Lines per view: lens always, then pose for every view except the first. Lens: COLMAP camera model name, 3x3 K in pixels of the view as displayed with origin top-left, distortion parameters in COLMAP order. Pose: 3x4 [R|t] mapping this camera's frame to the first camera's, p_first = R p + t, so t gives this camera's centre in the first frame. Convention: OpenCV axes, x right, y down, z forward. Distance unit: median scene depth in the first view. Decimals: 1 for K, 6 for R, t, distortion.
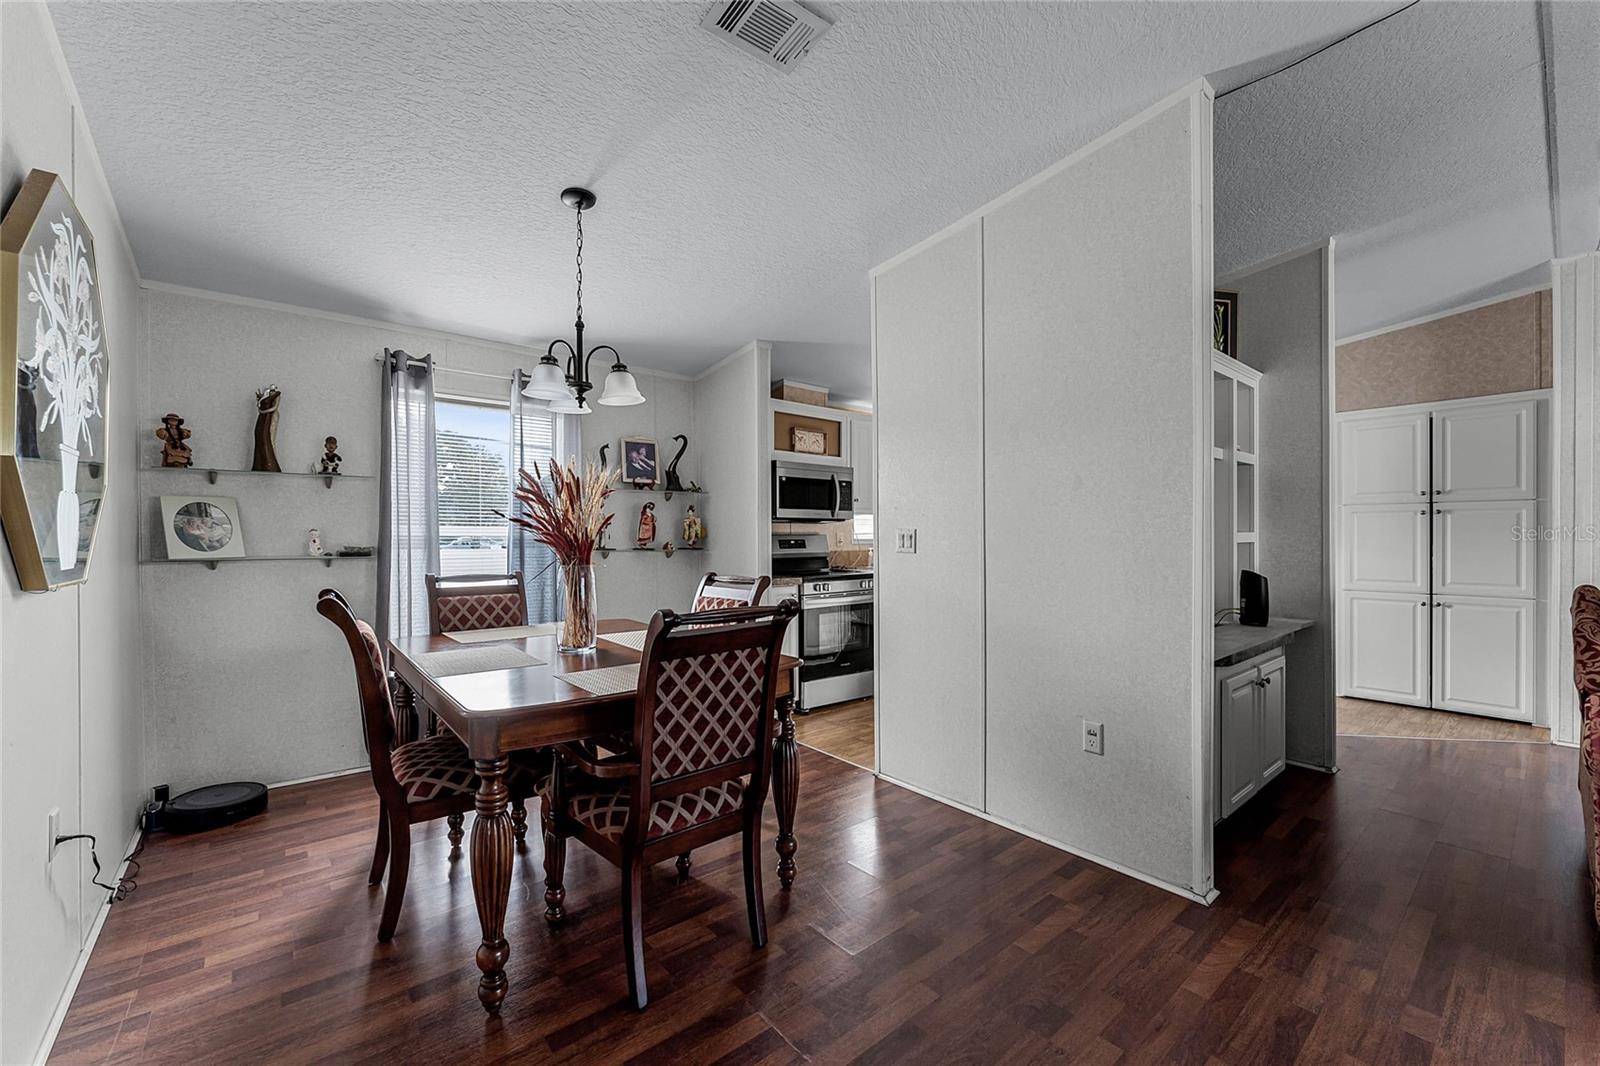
lens RADIAL K [[635.2, 0, 798.0], [0, 635.2, 537.9], [0, 0, 1]] dist [-0.003423, 0.000136]
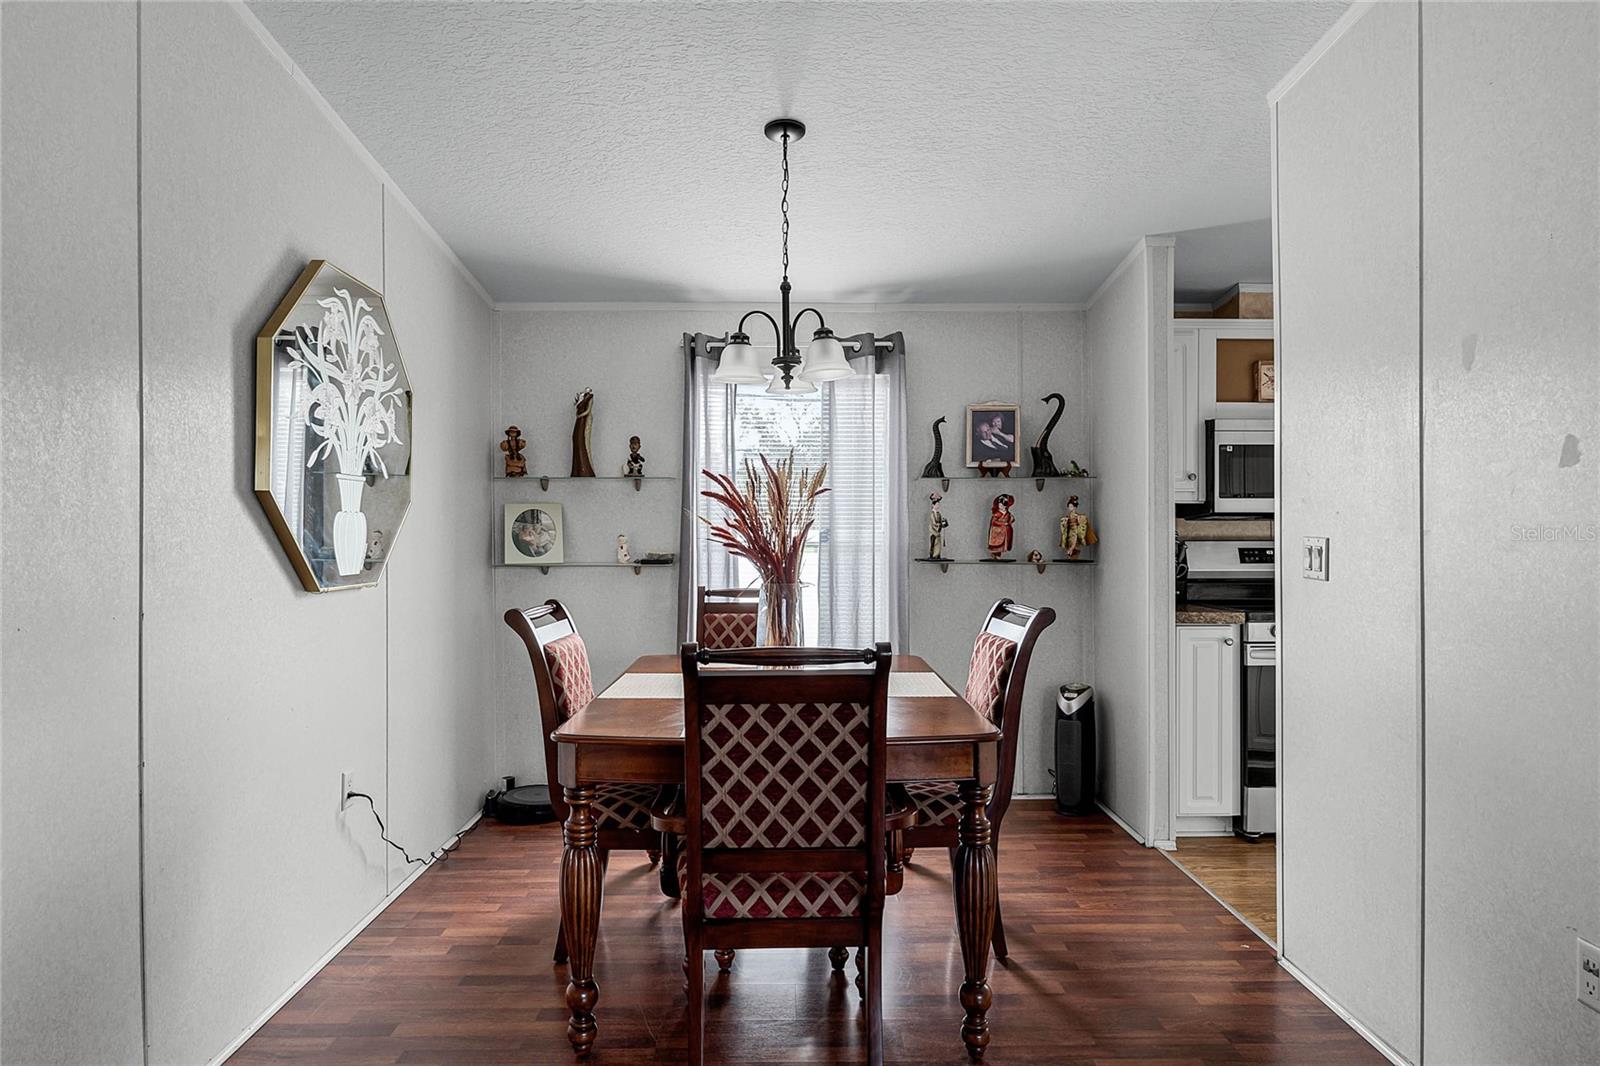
lens RADIAL K [[955.6, 0, 808.0], [0, 955.6, 537.4], [0, 0, 1]] dist [-0.000377, 0.002363]
pose [[0.785269, 0.004596, -0.619138, 0.338147], [-0.002844, 0.999989, 0.003816, -0.015831], [0.619149, -0.001235, 0.785273, 0.046367]]
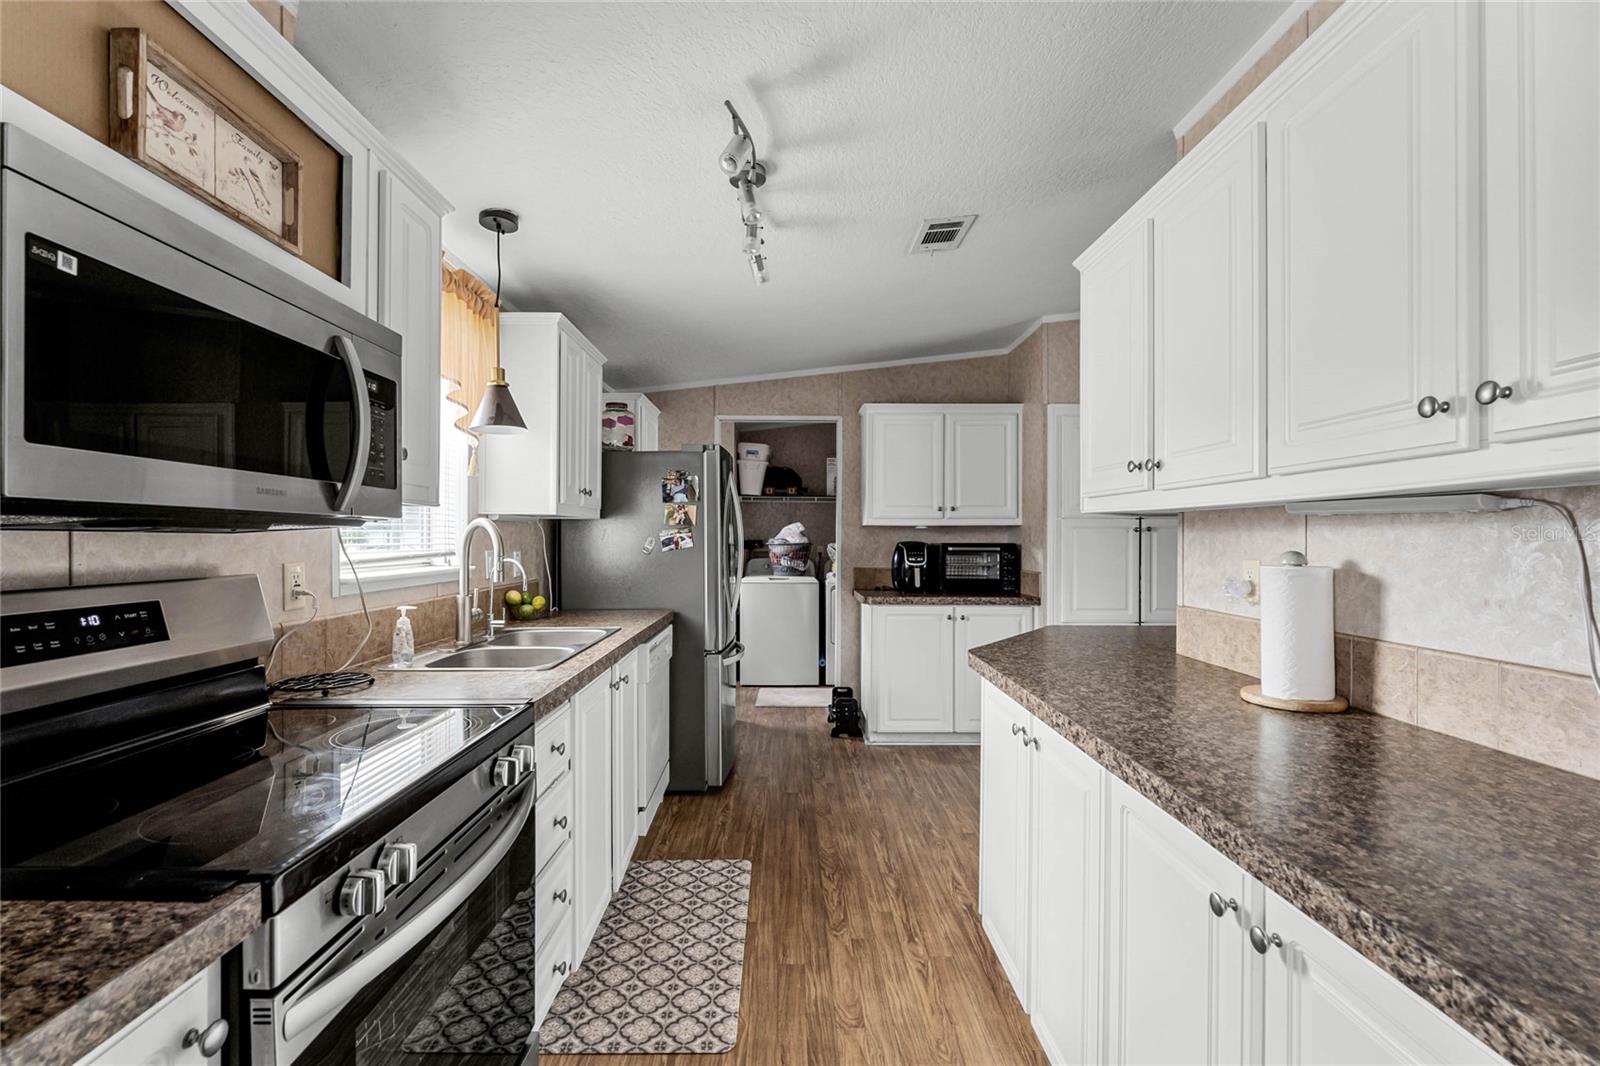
lens RADIAL K [[680.7, 0, 783.9], [0, 680.7, 538.6], [0, 0, 1]] dist [-0.003821, -0.000781]
pose [[0.644593, 0.004465, 0.764513, -0.052588], [-0.000681, 0.999986, -0.005266, -0.032551], [-0.764526, 0.002874, 0.644587, 1.109758]]
